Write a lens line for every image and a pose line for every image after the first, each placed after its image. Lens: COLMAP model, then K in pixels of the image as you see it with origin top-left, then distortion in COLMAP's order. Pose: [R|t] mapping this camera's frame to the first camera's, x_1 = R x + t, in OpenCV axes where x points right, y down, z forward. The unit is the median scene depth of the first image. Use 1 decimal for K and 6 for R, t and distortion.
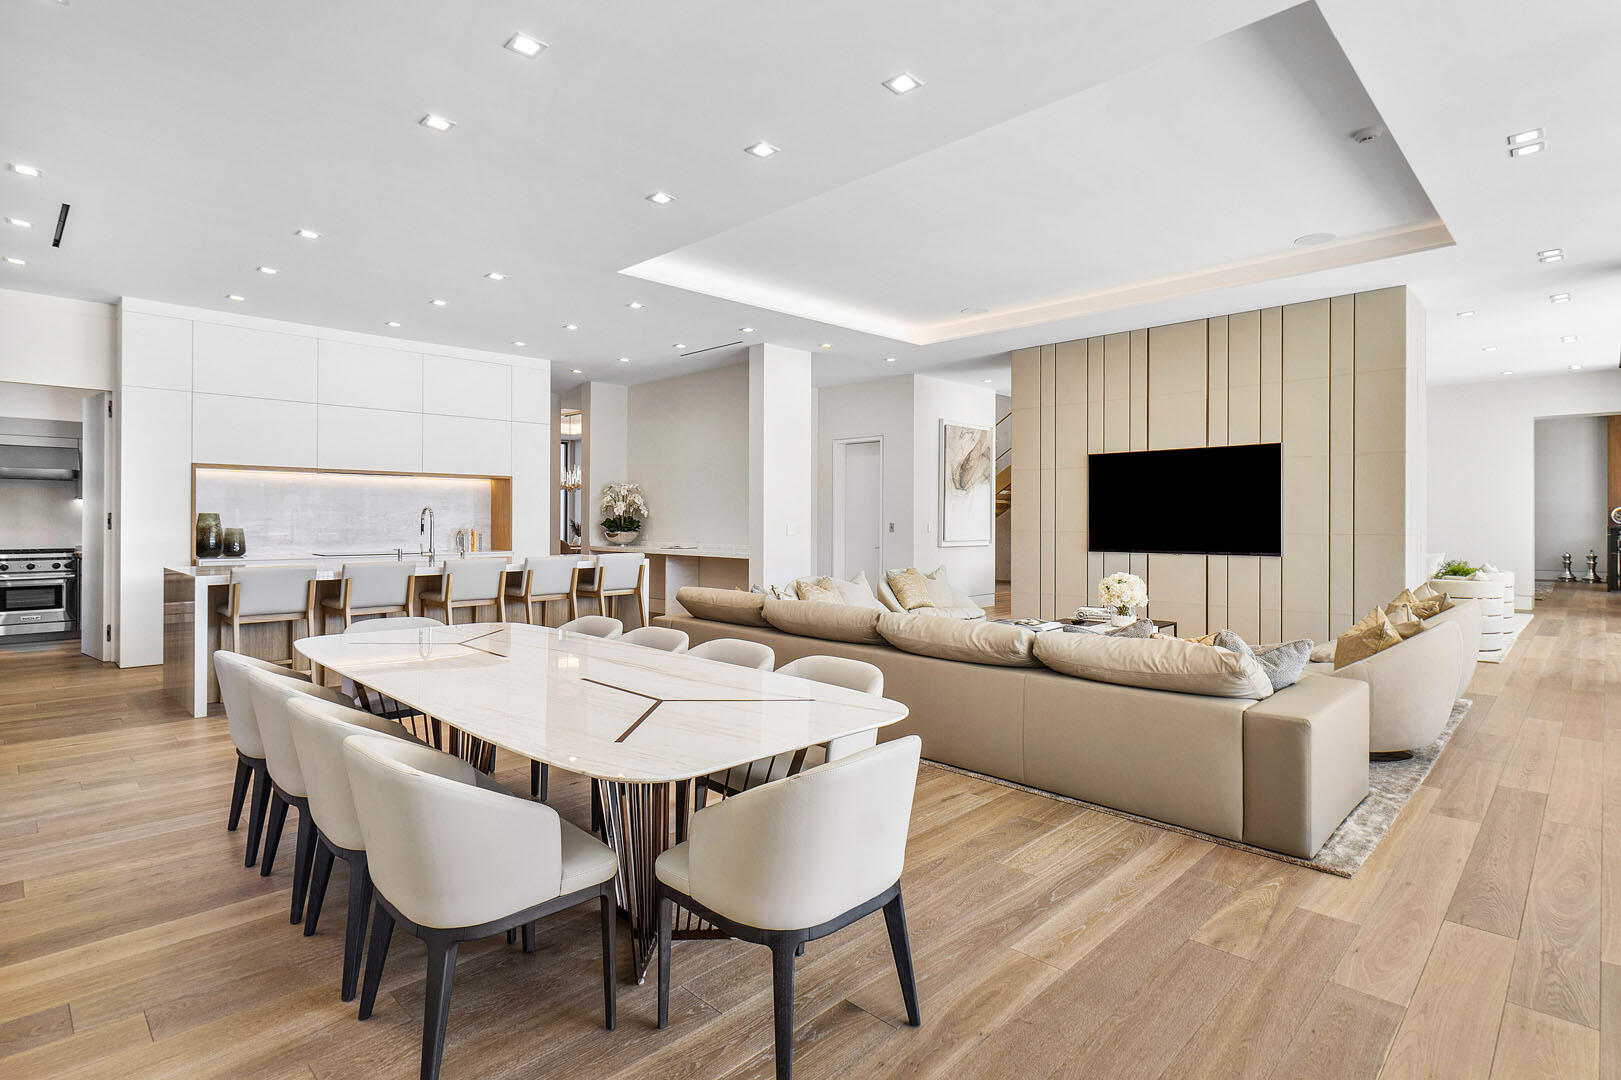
lens RADIAL K [[811.2, 0, 812.3], [0, 811.2, 527.5], [0, 0, 1]] dist [-0.005341, -0.000242]
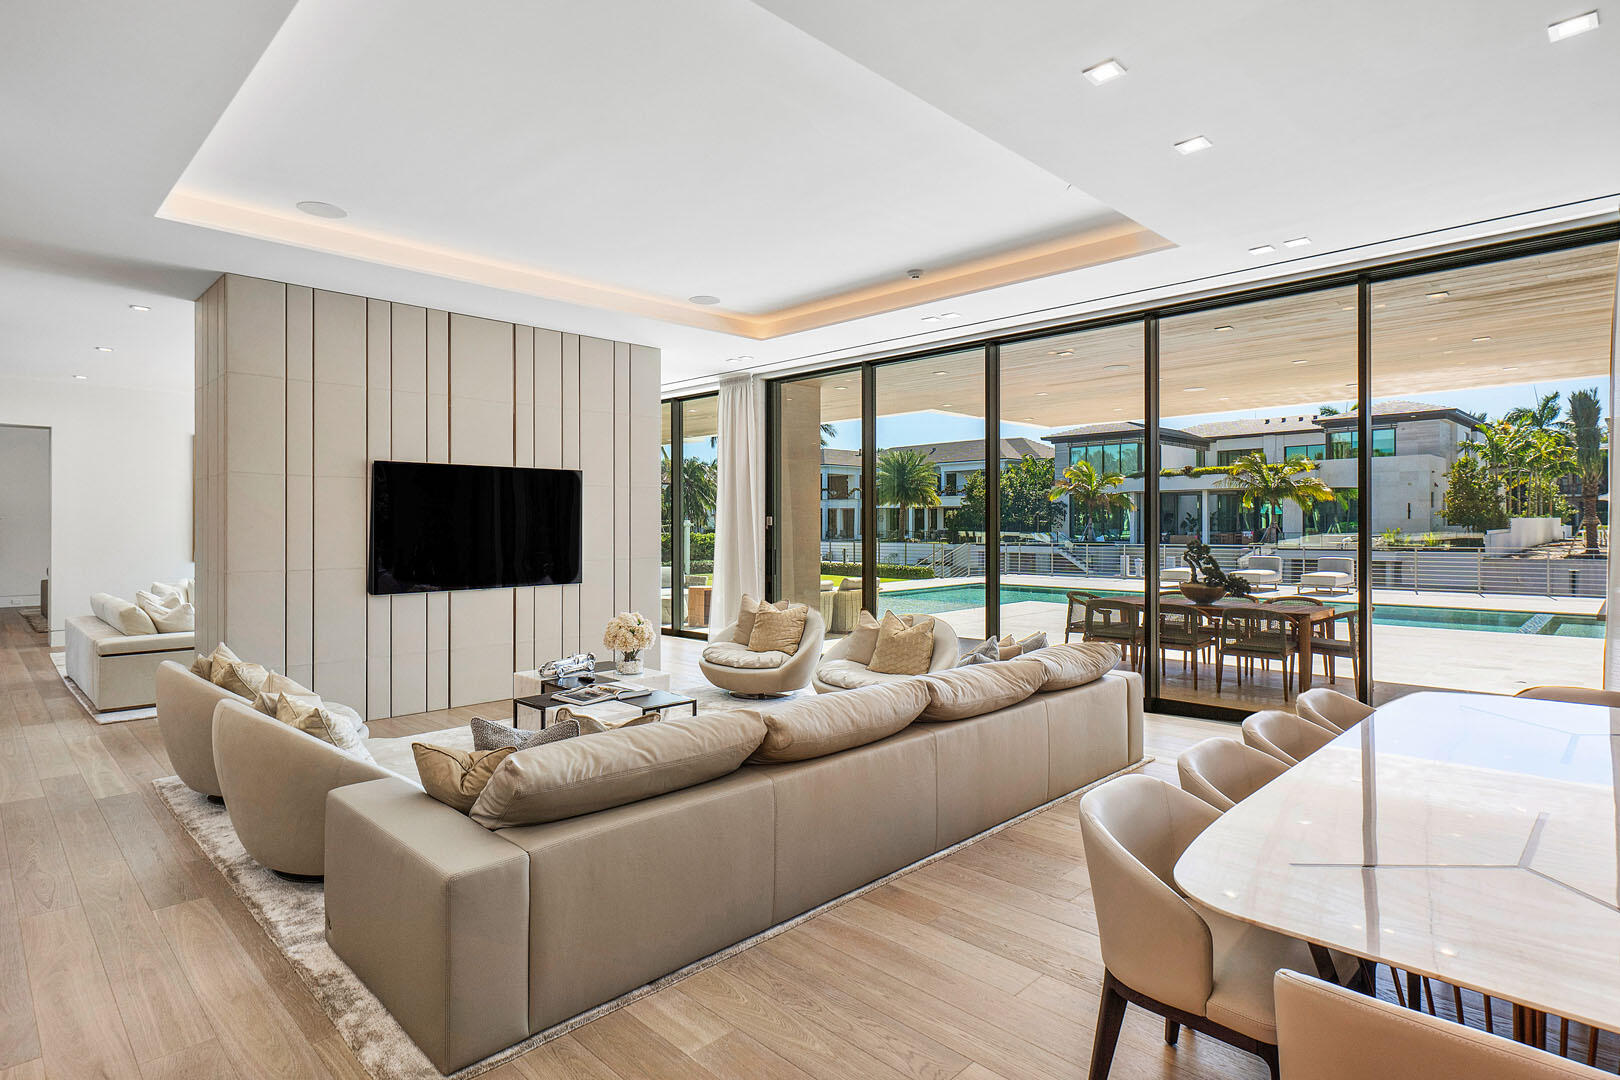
lens RADIAL K [[849.2, 0, 811.5], [0, 849.2, 530.9], [0, 0, 1]] dist [-0.003042, -0.000119]
pose [[-0.003488, -0.002714, 0.999990, -0.449652], [0.015918, 0.999869, 0.002769, -0.025901], [-0.999867, 0.015927, -0.003444, 0.670213]]
